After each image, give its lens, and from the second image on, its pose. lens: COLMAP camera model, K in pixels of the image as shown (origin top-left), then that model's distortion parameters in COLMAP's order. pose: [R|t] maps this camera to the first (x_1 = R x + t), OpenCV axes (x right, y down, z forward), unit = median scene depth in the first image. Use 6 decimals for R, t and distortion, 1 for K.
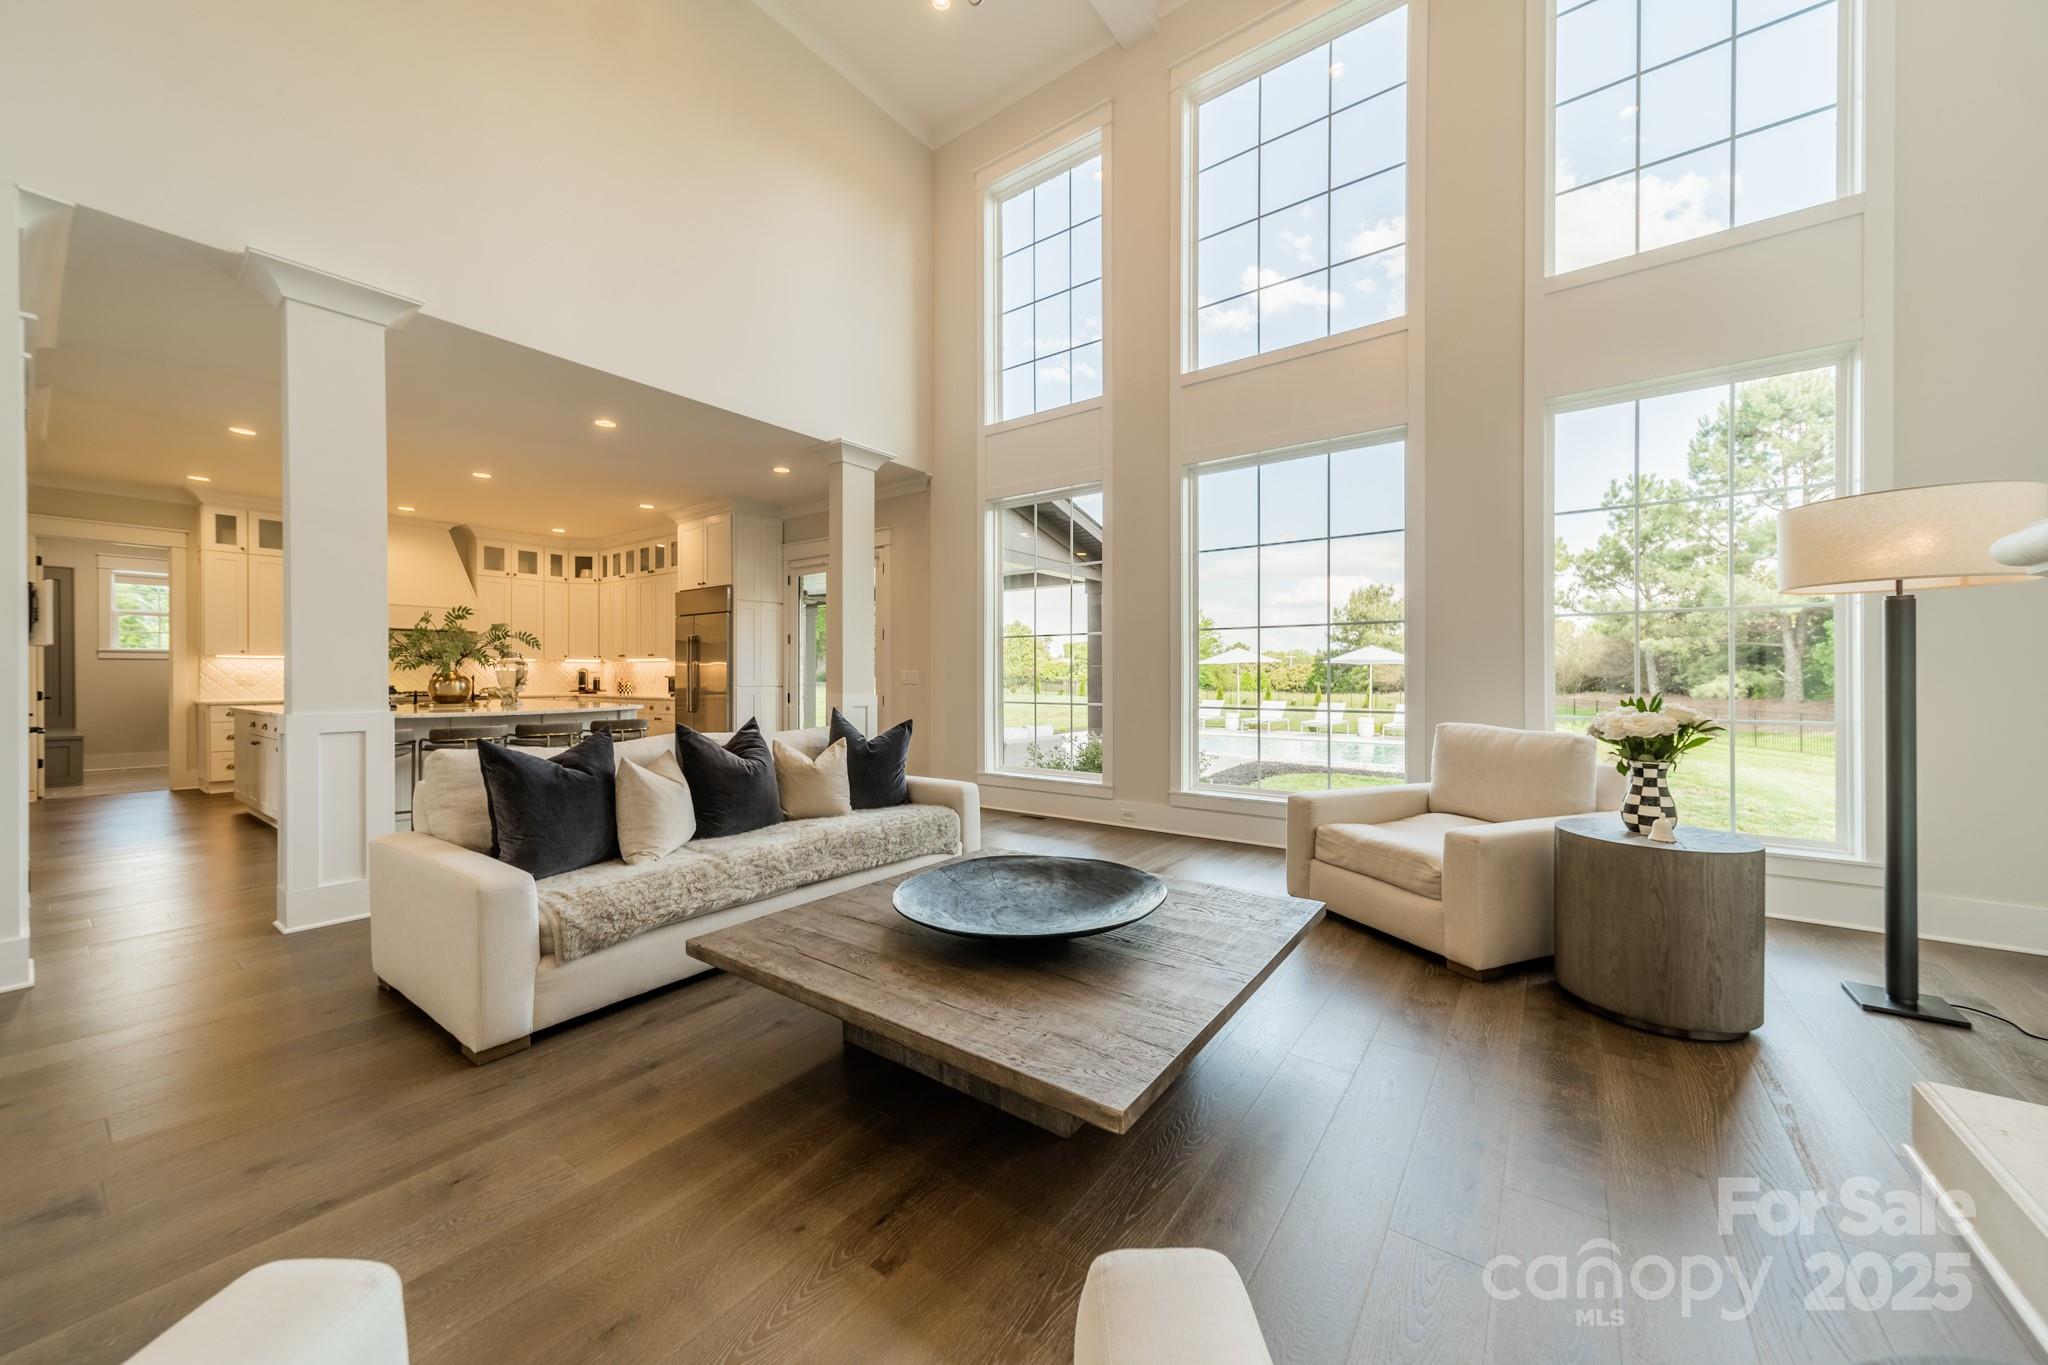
lens RADIAL K [[723.8, 0, 1024.0], [0, 723.8, 682.5], [0, 0, 1]] dist [0.008479, -0.000074]
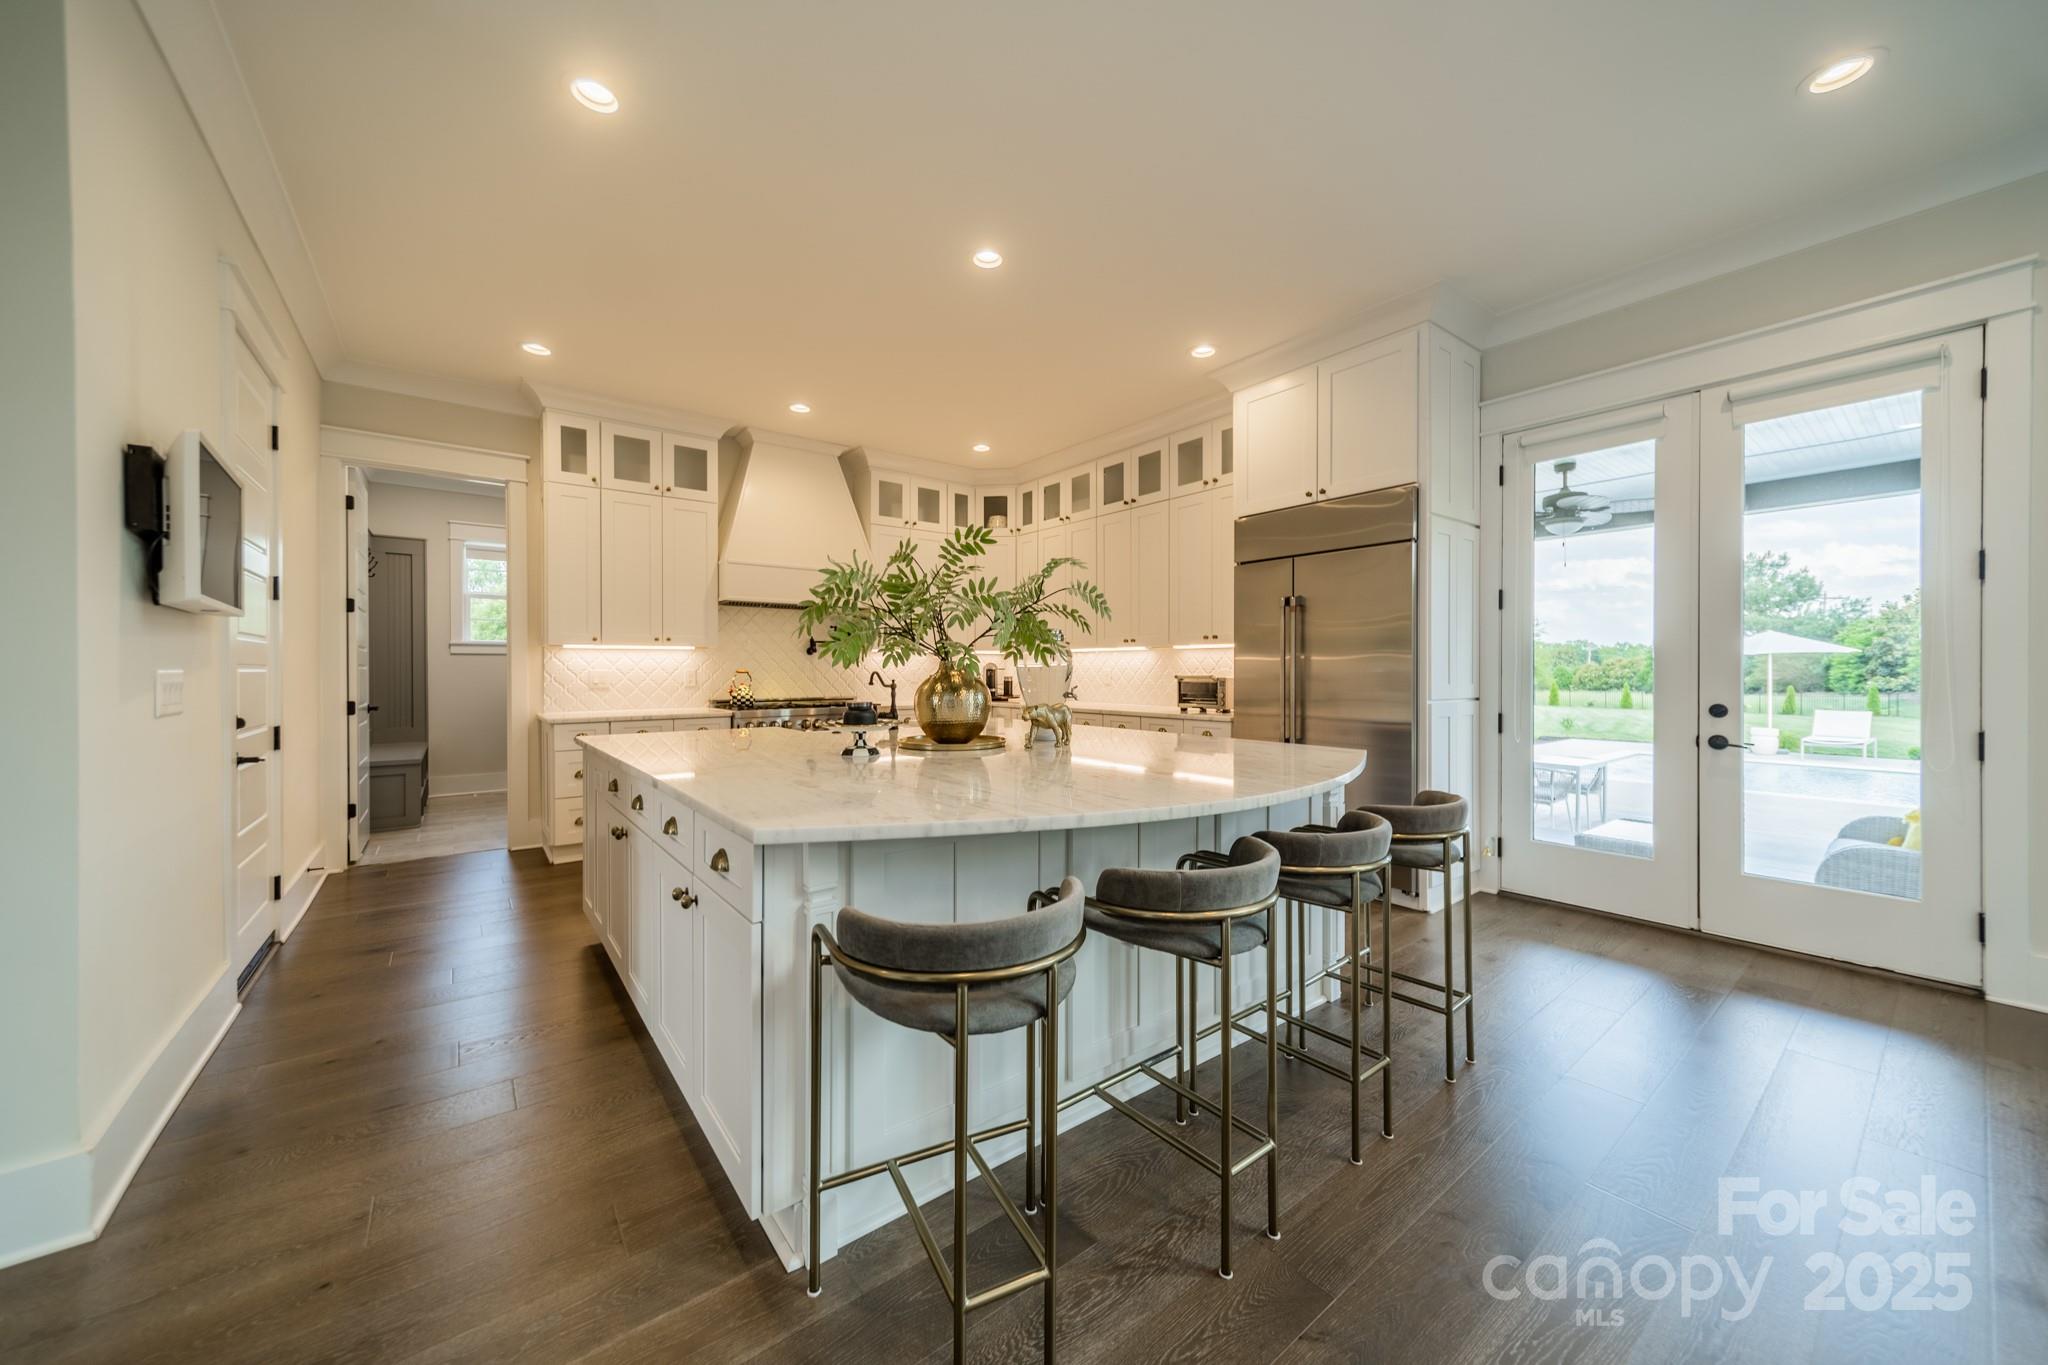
lens RADIAL K [[723.8, 0, 1024.0], [0, 723.8, 682.5], [0, 0, 1]] dist [0.008479, -0.000074]
pose [[0.960368, 0.003148, -0.278718, -0.504725], [-0.001726, 0.999984, 0.005346, -0.007790], [0.278730, -0.004653, 0.960358, 0.470025]]
